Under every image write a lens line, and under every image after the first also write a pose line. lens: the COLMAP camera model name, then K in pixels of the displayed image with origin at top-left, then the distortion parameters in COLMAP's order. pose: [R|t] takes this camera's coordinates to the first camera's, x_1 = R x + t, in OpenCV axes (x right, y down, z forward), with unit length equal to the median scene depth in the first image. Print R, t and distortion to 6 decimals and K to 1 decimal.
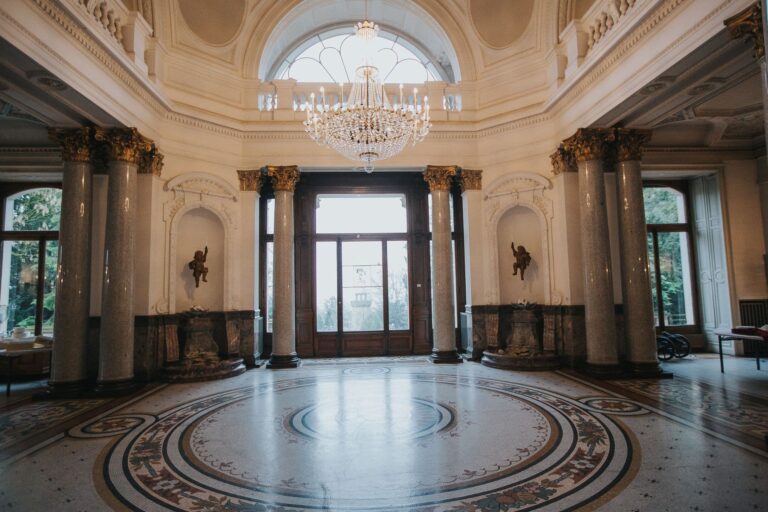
lens RADIAL K [[437.0, 0, 384.0], [0, 437.0, 256.0], [0, 0, 1]] dist [0.000737, -0.000608]
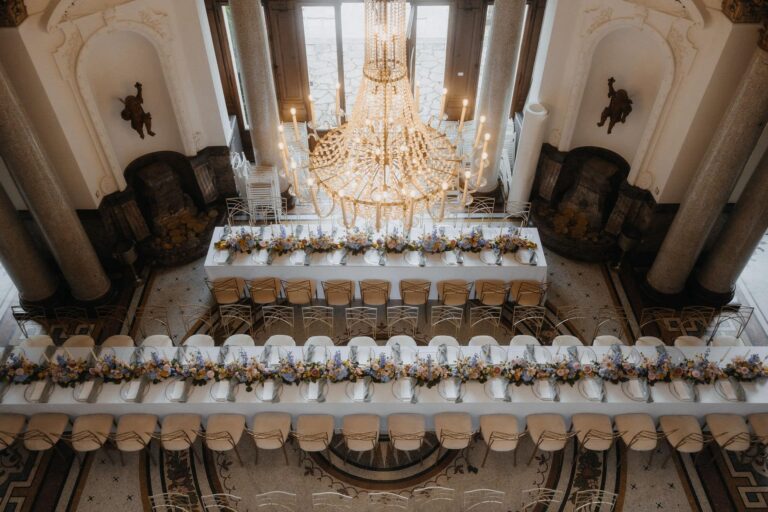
lens RADIAL K [[625.1, 0, 384.0], [0, 625.1, 256.0], [0, 0, 1]] dist [0.050015, -0.008646]
pose [[0.998797, 0.046739, -0.014804, -0.014847], [-0.019021, 0.647718, 0.761643, -0.740550], [0.045187, -0.760445, 0.647828, 0.260388]]
